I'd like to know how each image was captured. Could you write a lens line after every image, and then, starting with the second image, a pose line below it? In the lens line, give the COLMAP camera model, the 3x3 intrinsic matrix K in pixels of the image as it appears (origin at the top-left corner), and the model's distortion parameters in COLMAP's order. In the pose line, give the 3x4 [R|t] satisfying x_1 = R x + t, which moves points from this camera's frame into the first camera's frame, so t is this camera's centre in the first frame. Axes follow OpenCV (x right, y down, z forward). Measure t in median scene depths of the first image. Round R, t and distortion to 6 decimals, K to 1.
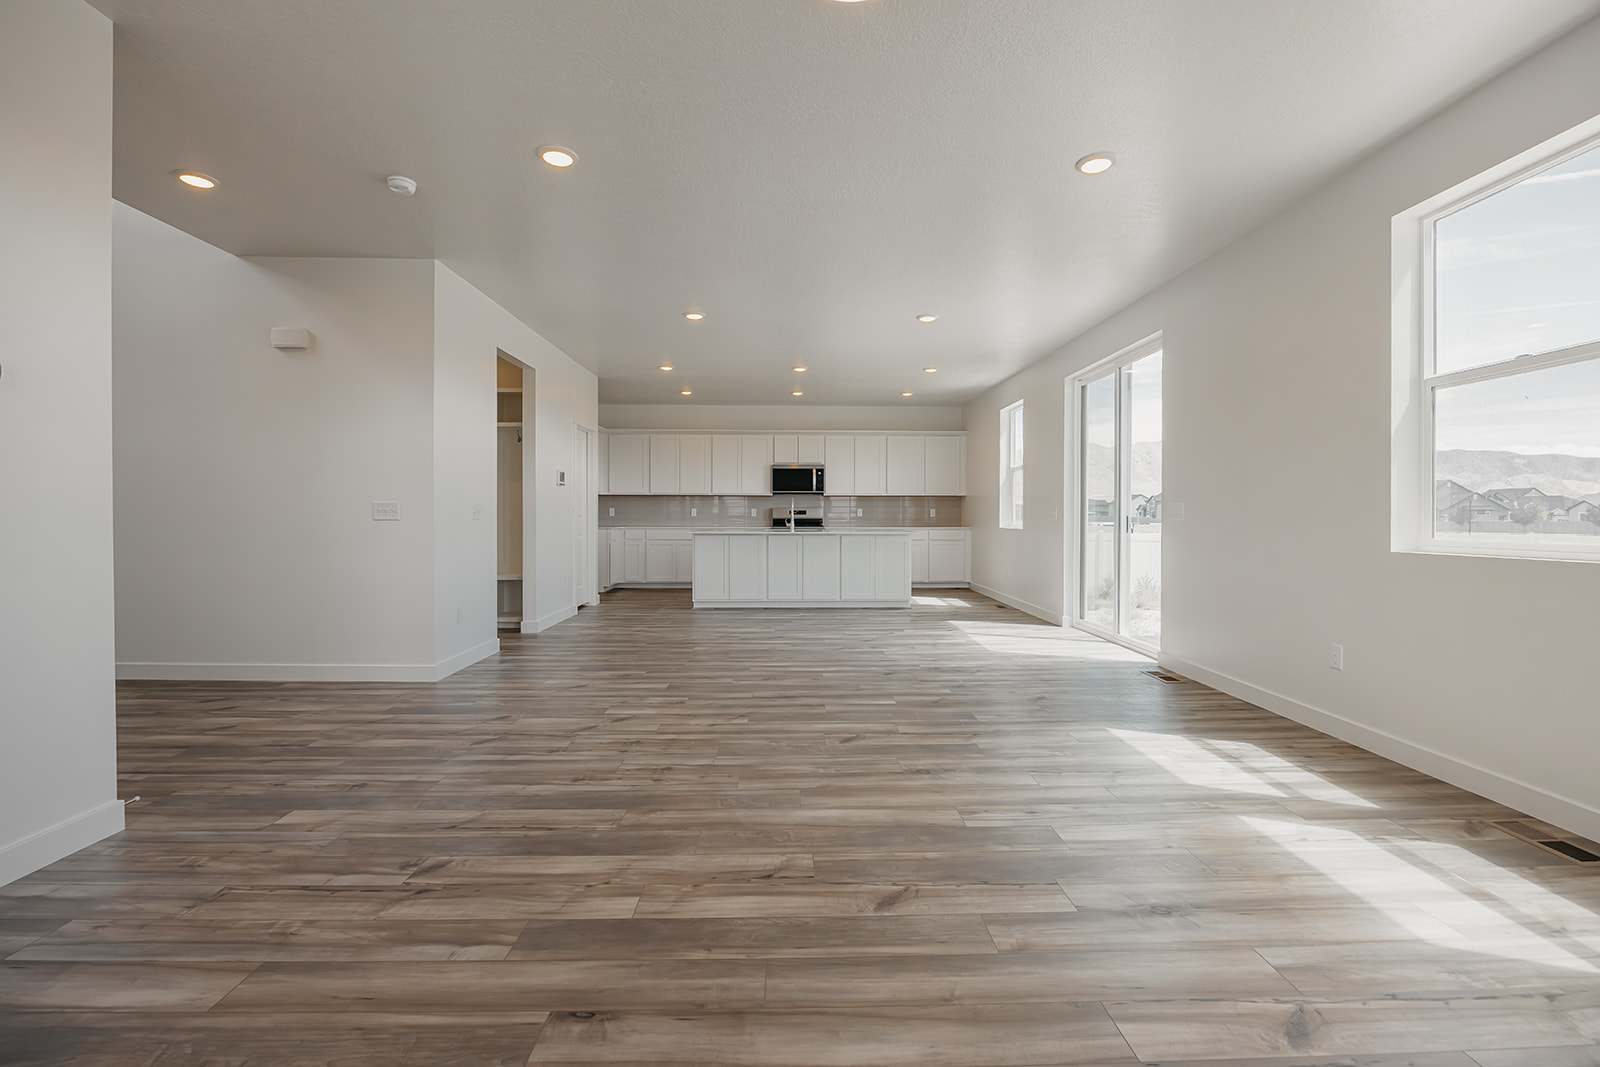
lens RADIAL K [[697.5, 0, 804.7], [0, 697.5, 526.6], [0, 0, 1]] dist [-0.016204, 0.000127]
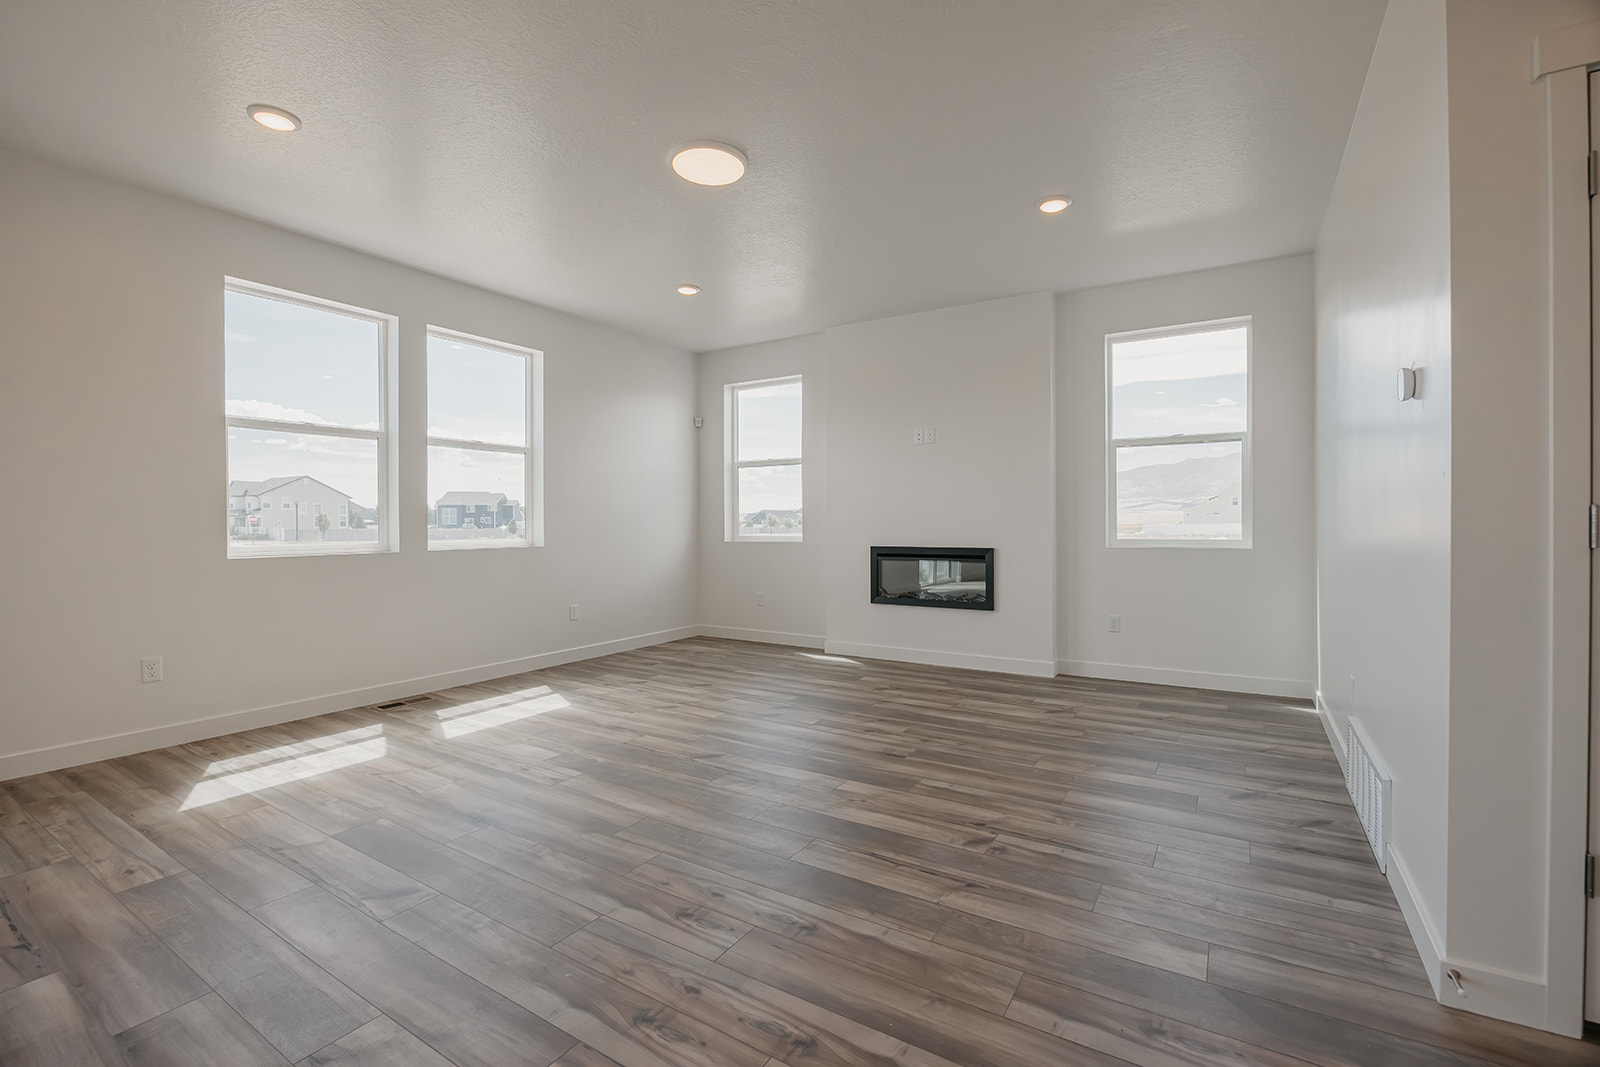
lens RADIAL K [[697.5, 0, 826.5], [0, 697.5, 530.0], [0, 0, 1]] dist [-0.016204, 0.000127]
pose [[-0.842361, -0.005400, 0.538886, -0.295248], [0.009321, 0.999654, 0.024588, -0.014655], [-0.538833, 0.025735, -0.842020, 0.653163]]
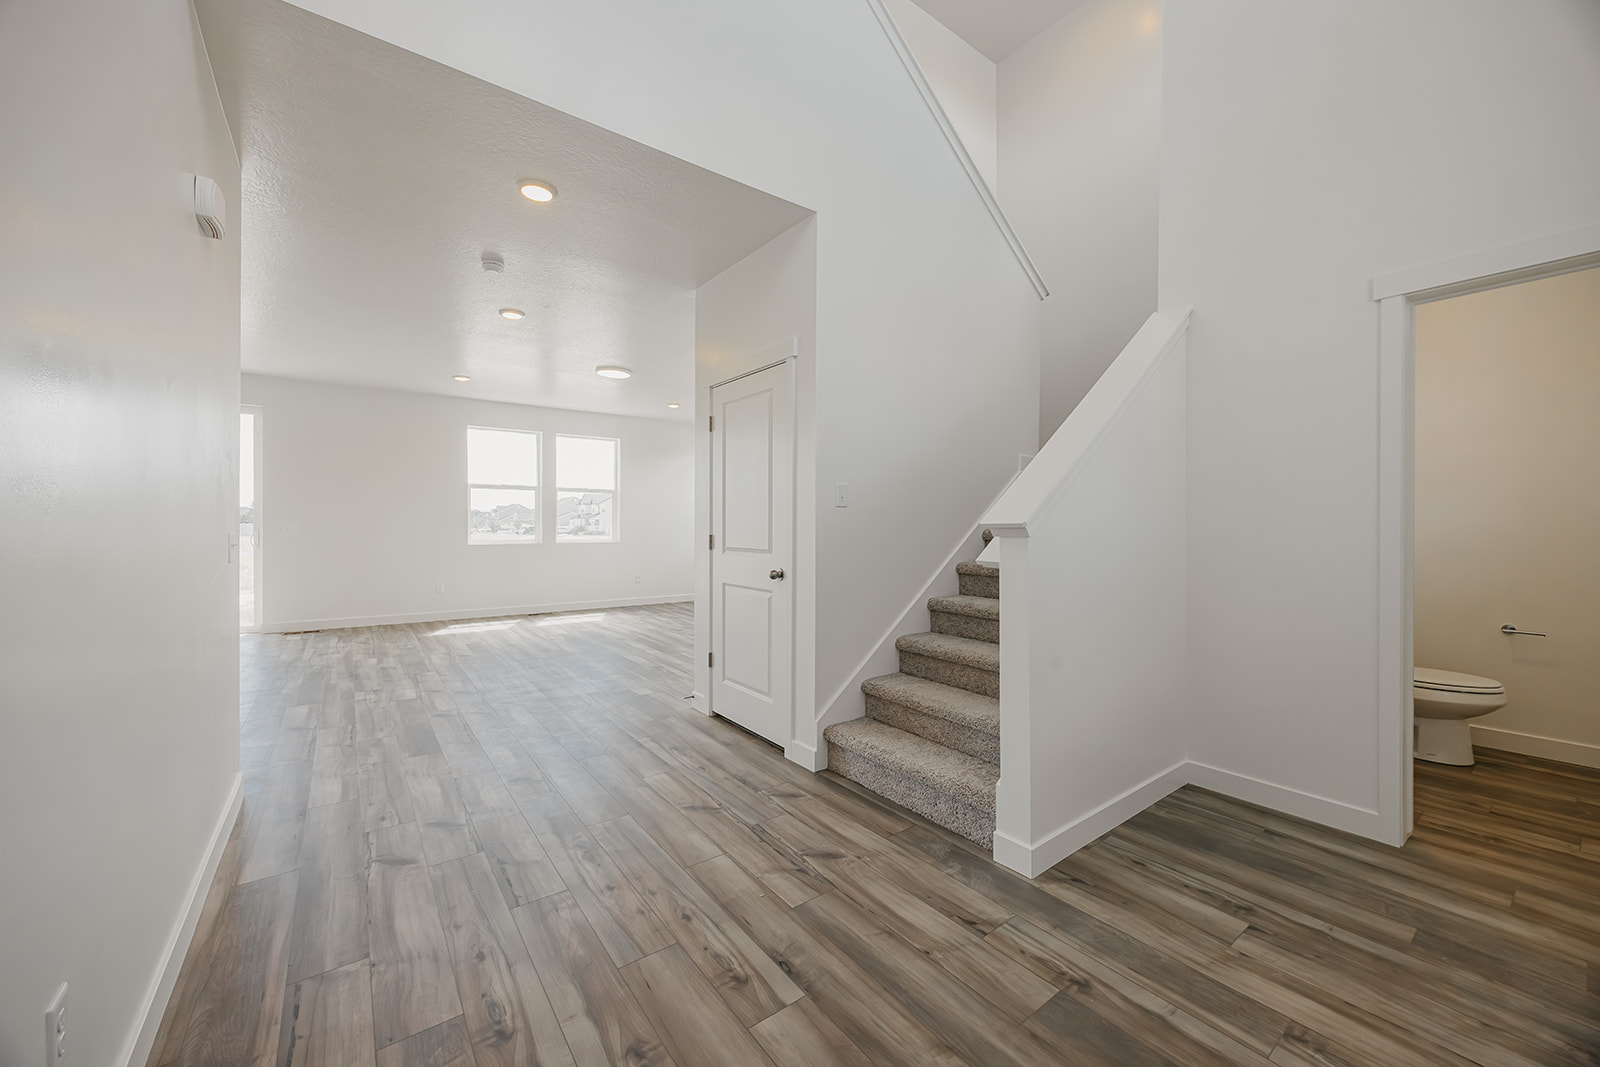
lens RADIAL K [[614.8, 0, 796.2], [0, 614.8, 524.8], [0, 0, 1]] dist [-0.001026, -0.000019]
pose [[-0.576308, -0.006093, 0.817210, -0.884959], [0.002855, 0.999951, 0.009468, -0.027862], [-0.817227, 0.007790, -0.576263, 0.612703]]
